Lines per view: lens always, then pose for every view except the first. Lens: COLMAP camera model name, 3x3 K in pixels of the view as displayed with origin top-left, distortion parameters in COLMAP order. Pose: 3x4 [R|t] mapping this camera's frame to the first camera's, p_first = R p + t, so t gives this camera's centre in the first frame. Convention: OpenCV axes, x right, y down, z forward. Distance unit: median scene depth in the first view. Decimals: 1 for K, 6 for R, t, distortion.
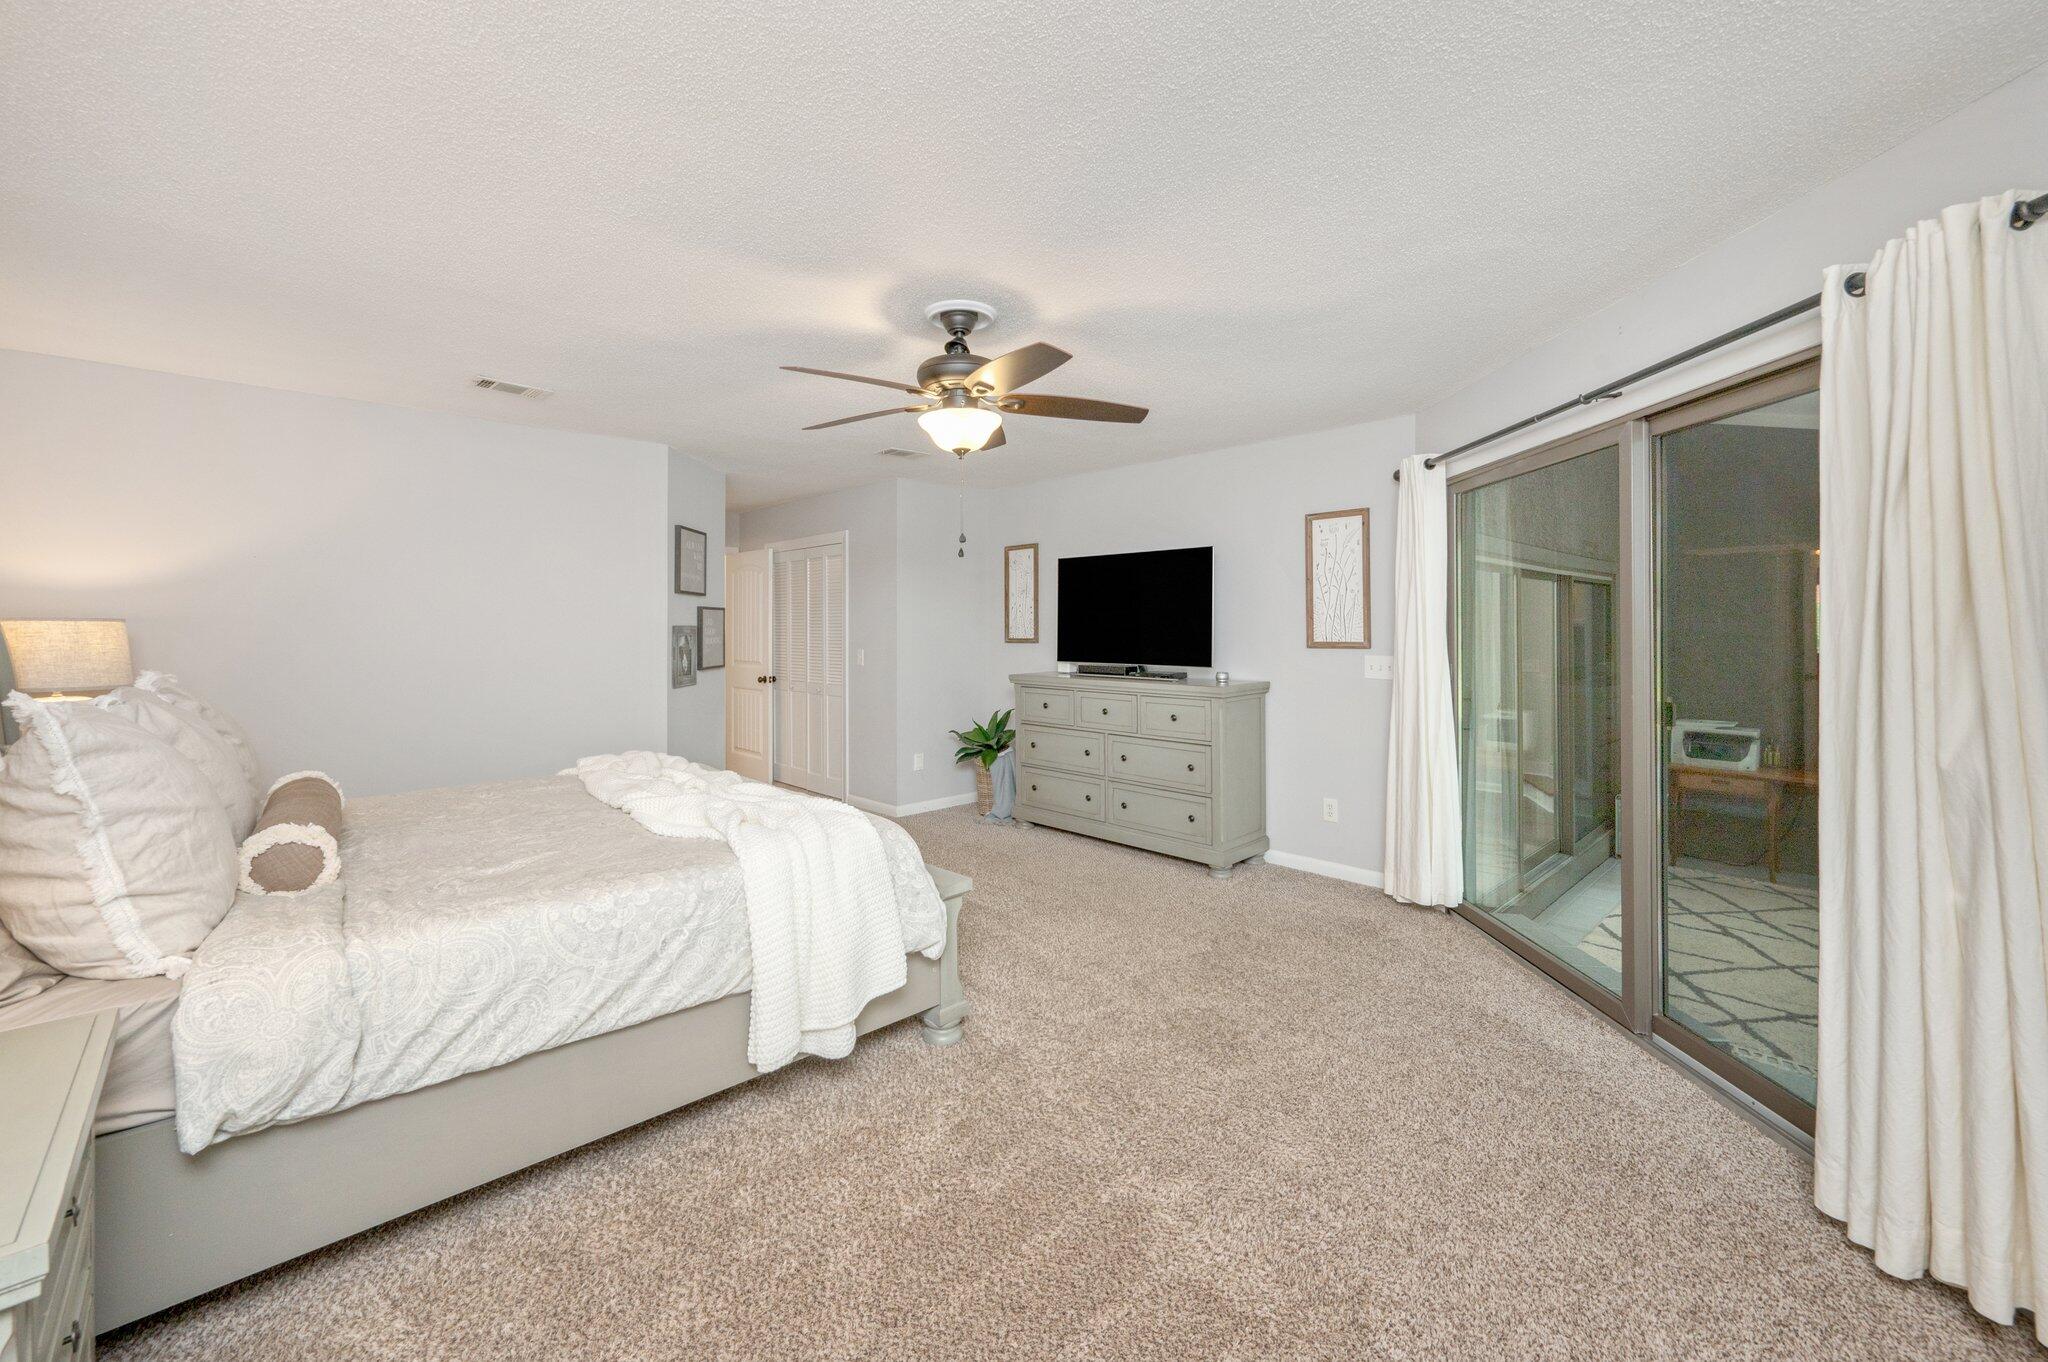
lens RADIAL K [[831.6, 0, 1020.0], [0, 831.6, 636.9], [0, 0, 1]] dist [0.001195, 0.000053]
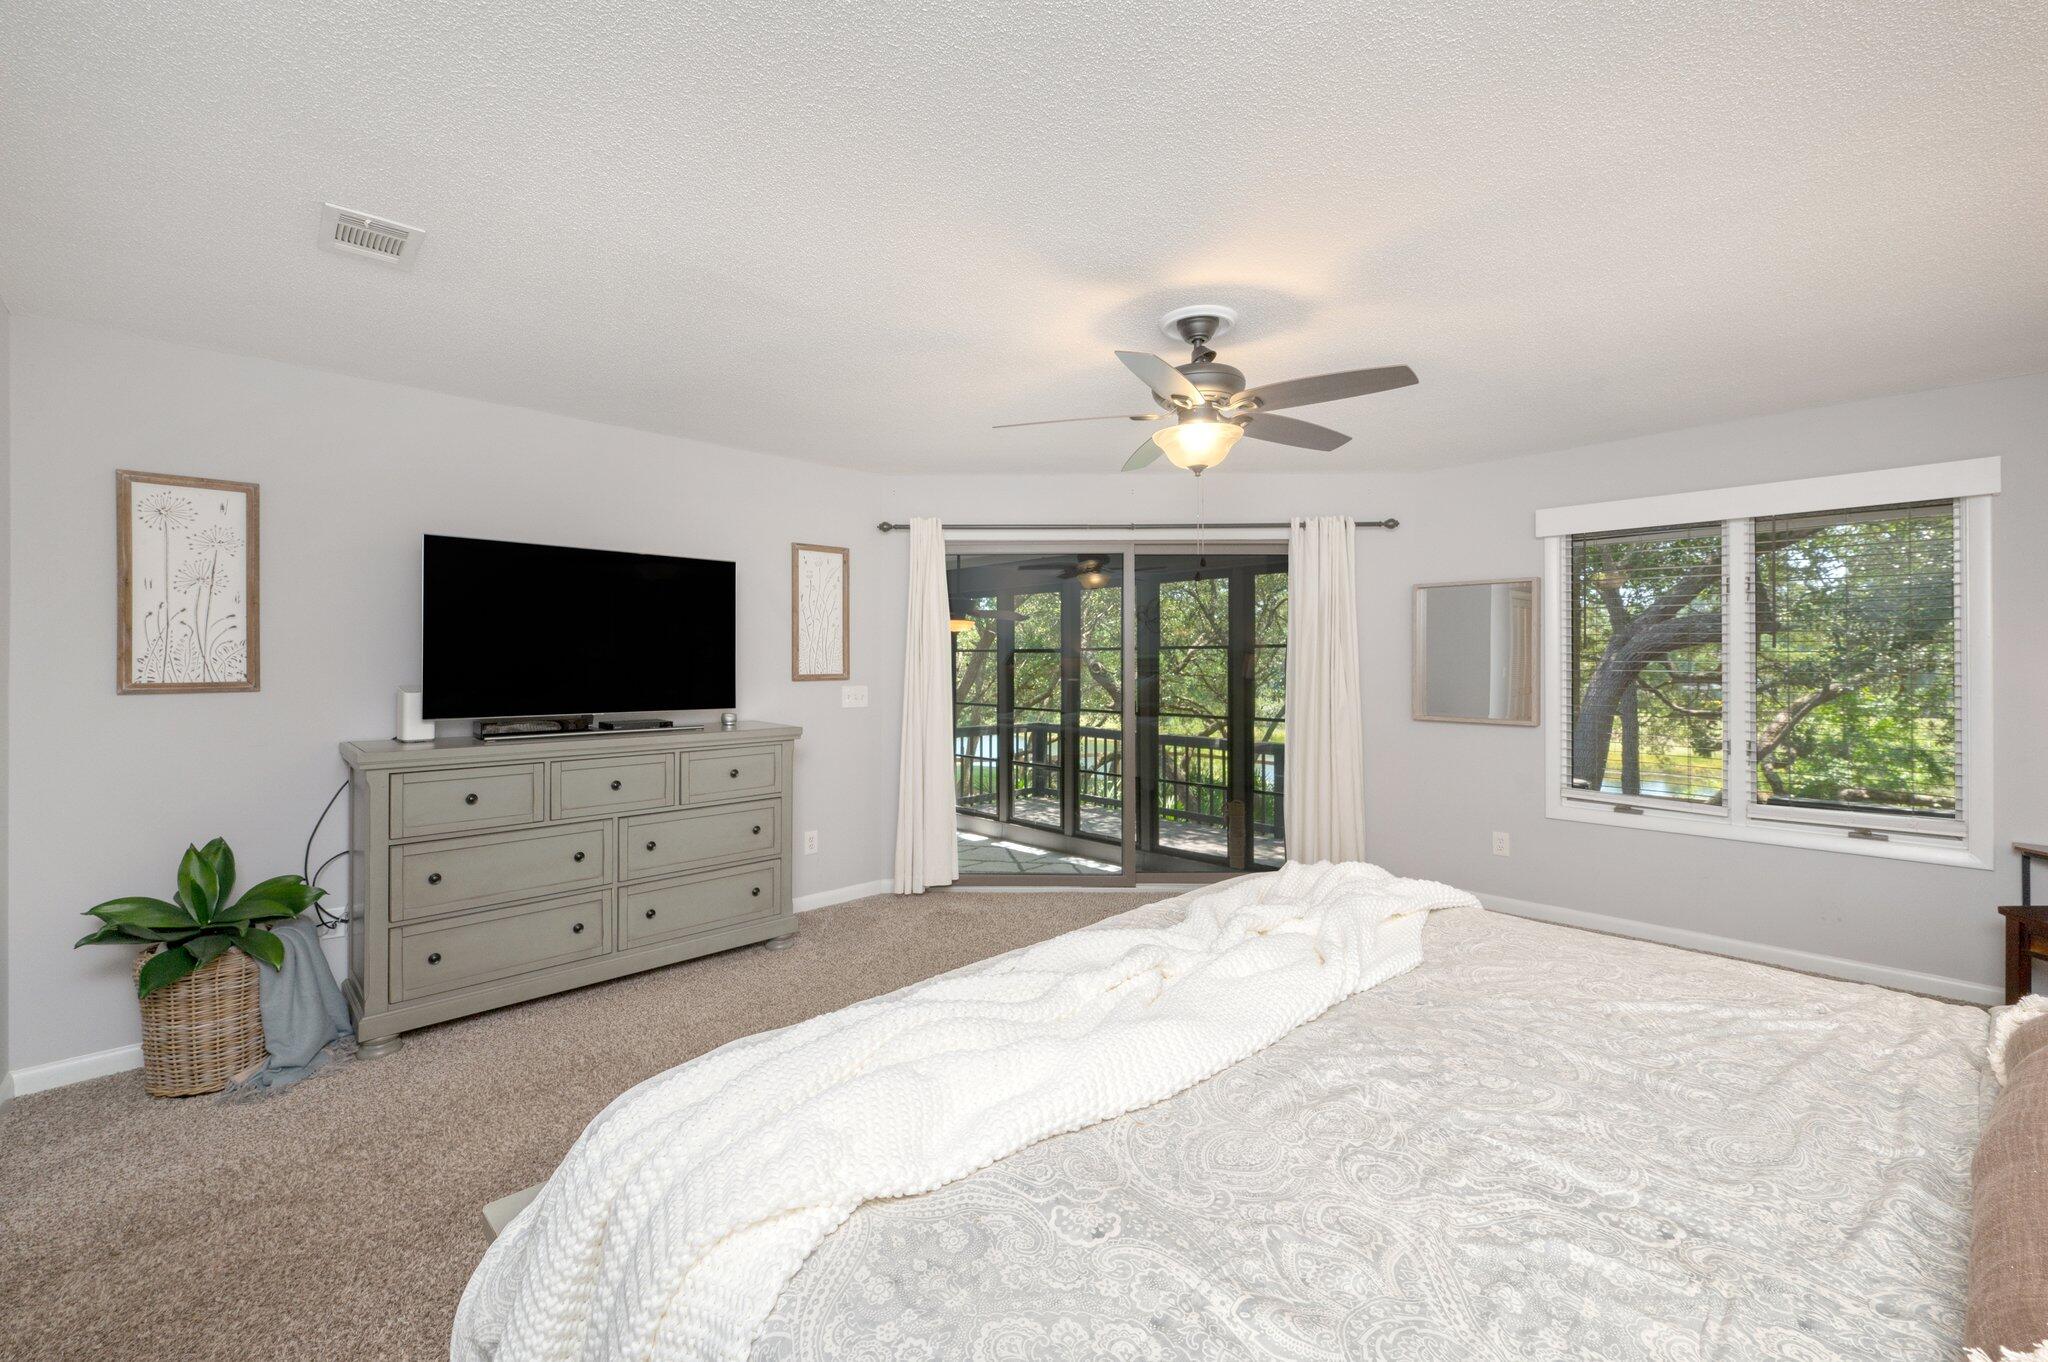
lens RADIAL K [[824.7, 0, 1021.0], [0, 824.7, 665.4], [0, 0, 1]] dist [0.000248, 0.000023]
pose [[-0.003675, -0.004399, 0.999984, -0.610215], [0.011142, 0.999928, 0.004440, -0.006202], [-0.999931, 0.011159, -0.003626, 0.739459]]
